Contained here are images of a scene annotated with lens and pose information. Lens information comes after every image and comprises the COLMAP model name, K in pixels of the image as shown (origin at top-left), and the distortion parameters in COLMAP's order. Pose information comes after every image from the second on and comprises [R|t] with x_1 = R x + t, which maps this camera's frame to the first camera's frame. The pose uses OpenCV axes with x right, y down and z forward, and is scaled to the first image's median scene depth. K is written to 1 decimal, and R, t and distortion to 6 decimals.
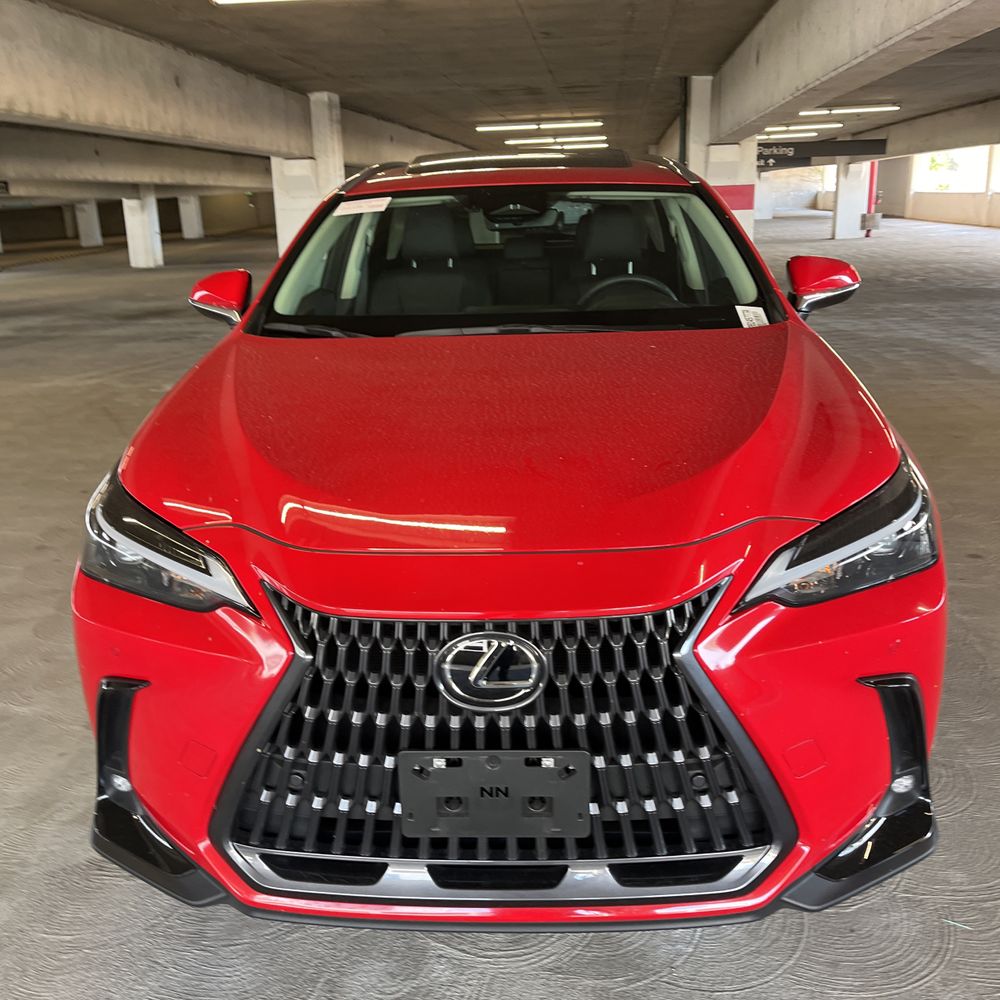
lens RADIAL K [[1028.9, 0, 501.5], [0, 1028.9, 515.0], [0, 0, 1]] dist [-0.001858, -0.004274]
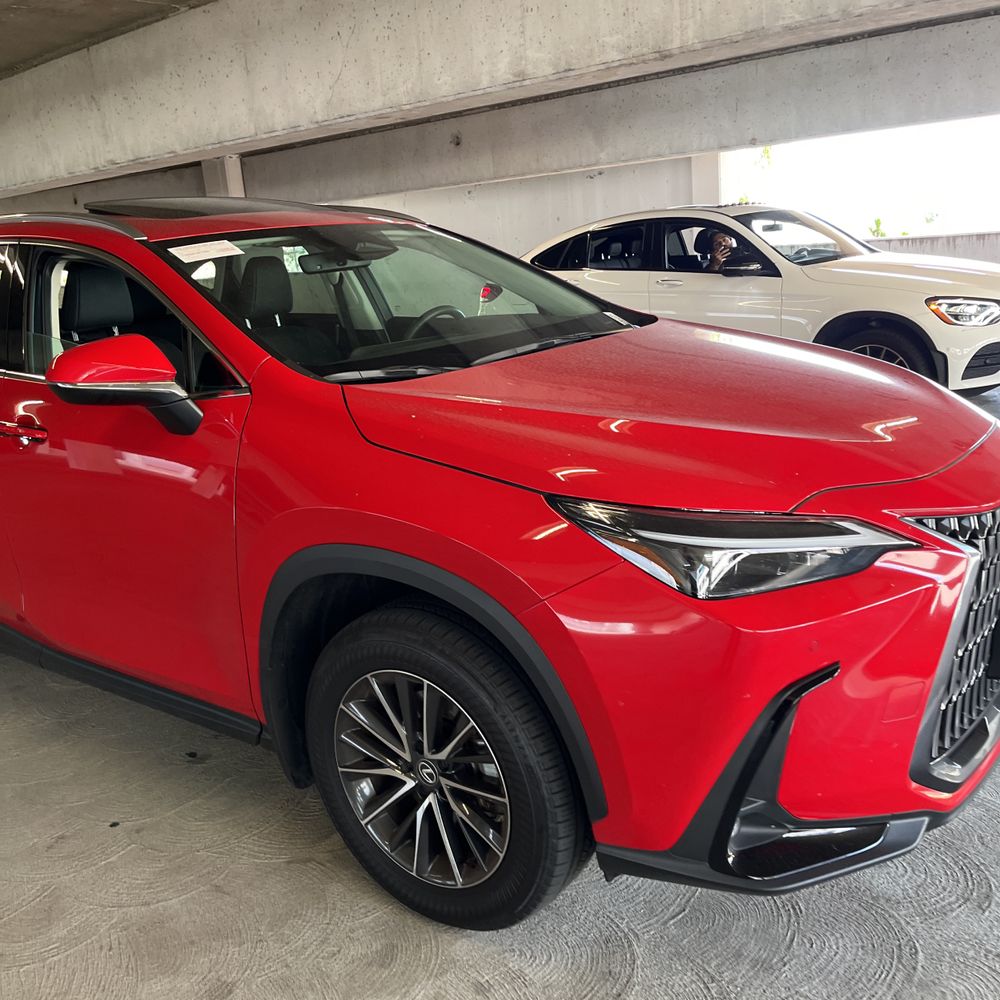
lens RADIAL K [[1008.8, 0, 520.1], [0, 1008.8, 498.8], [0, 0, 1]] dist [0.020726, -0.001497]
pose [[0.546171, -0.219423, 0.808425, -1.407268], [0.301234, 0.951970, 0.054871, -0.148145], [-0.781636, 0.213557, 0.586036, 0.706851]]
